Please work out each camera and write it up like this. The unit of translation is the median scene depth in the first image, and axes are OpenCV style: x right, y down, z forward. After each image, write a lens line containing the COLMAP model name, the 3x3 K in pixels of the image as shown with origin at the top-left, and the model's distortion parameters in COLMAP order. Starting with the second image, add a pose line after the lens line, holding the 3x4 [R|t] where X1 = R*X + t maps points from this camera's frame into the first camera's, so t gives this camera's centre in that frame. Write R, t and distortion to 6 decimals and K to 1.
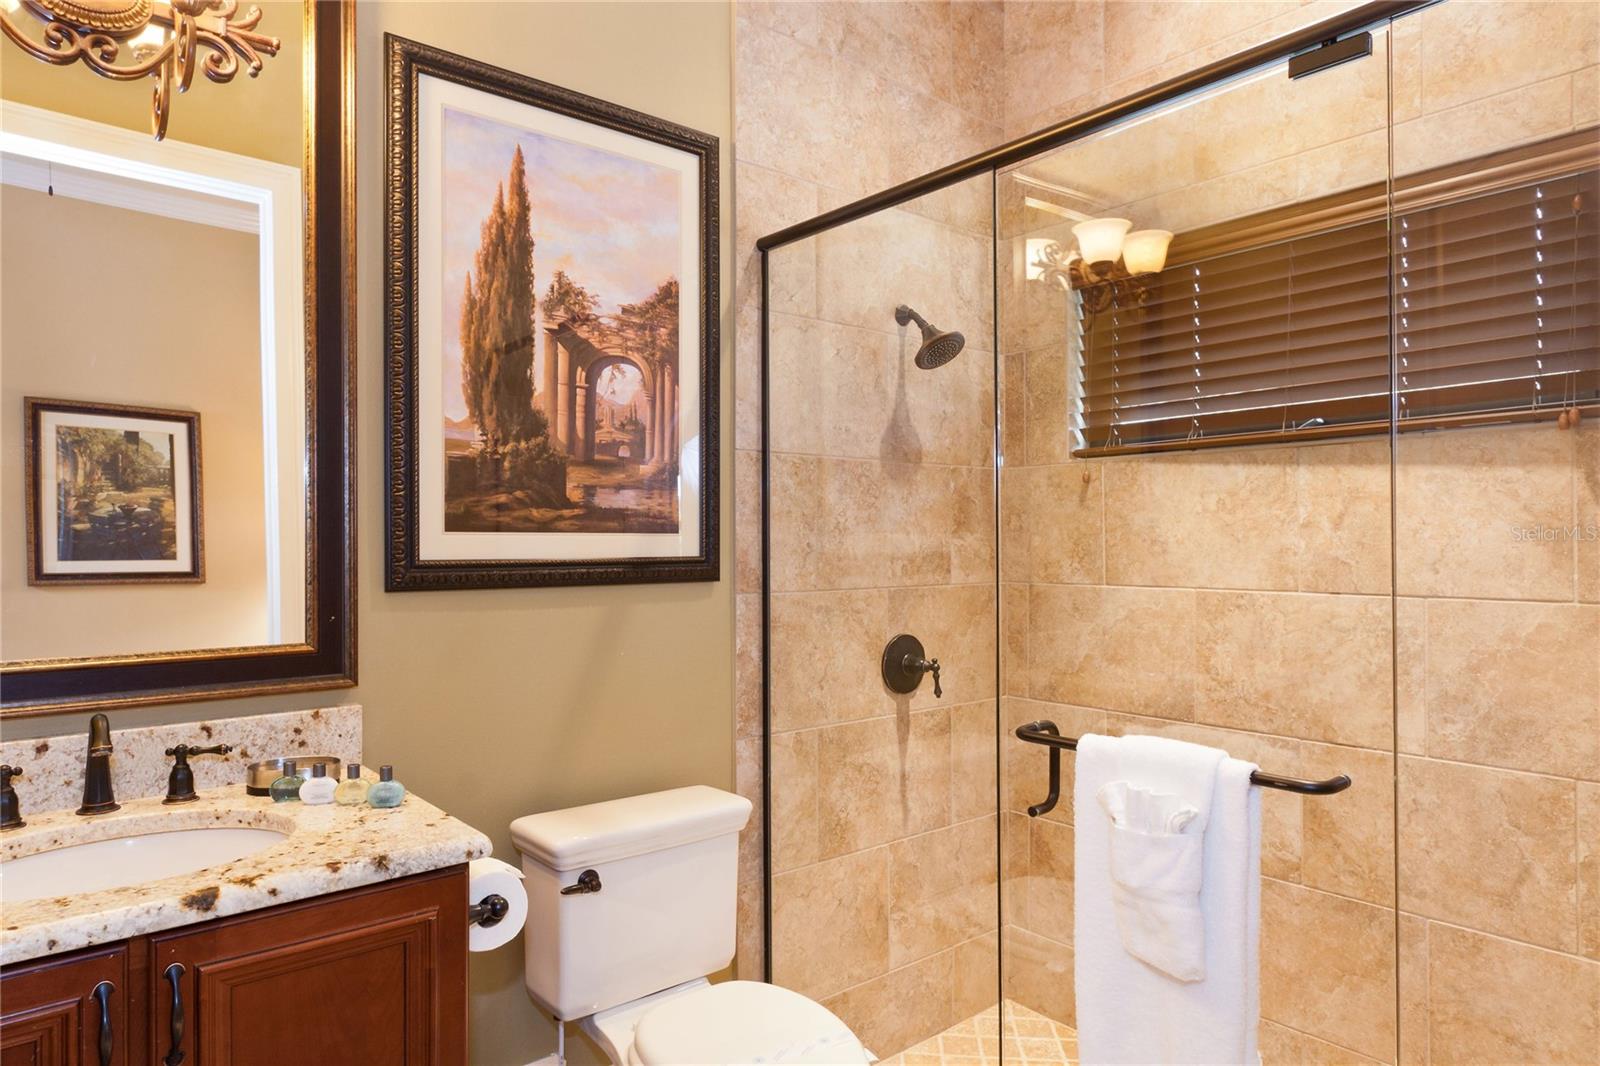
lens RADIAL K [[967.7, 0, 800.0], [0, 967.7, 533.0], [0, 0, 1]] dist [0.001951, 0.000187]
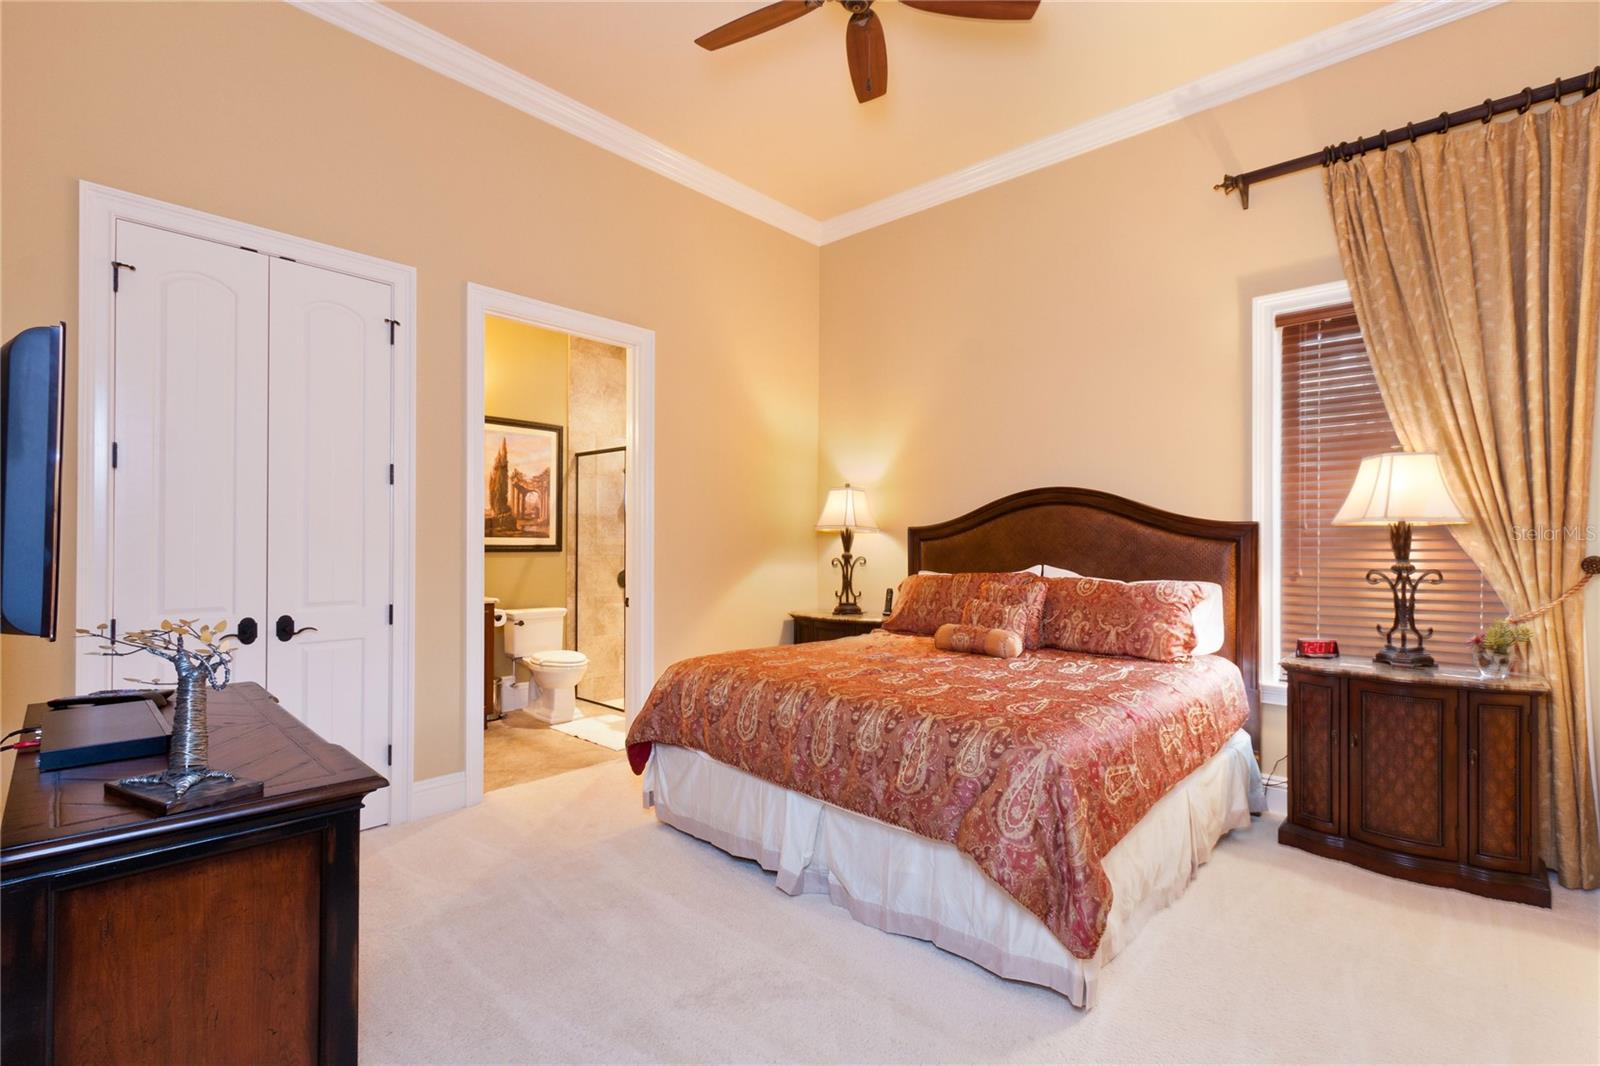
lens RADIAL K [[746.4, 0, 803.3], [0, 746.4, 537.7], [0, 0, 1]] dist [-0.000861, -0.000884]
pose [[0.993566, 0.009132, 0.112888, 0.482105], [-0.009181, 0.999958, -0.000080, -0.009106], [-0.112884, -0.000957, 0.993608, -1.798446]]
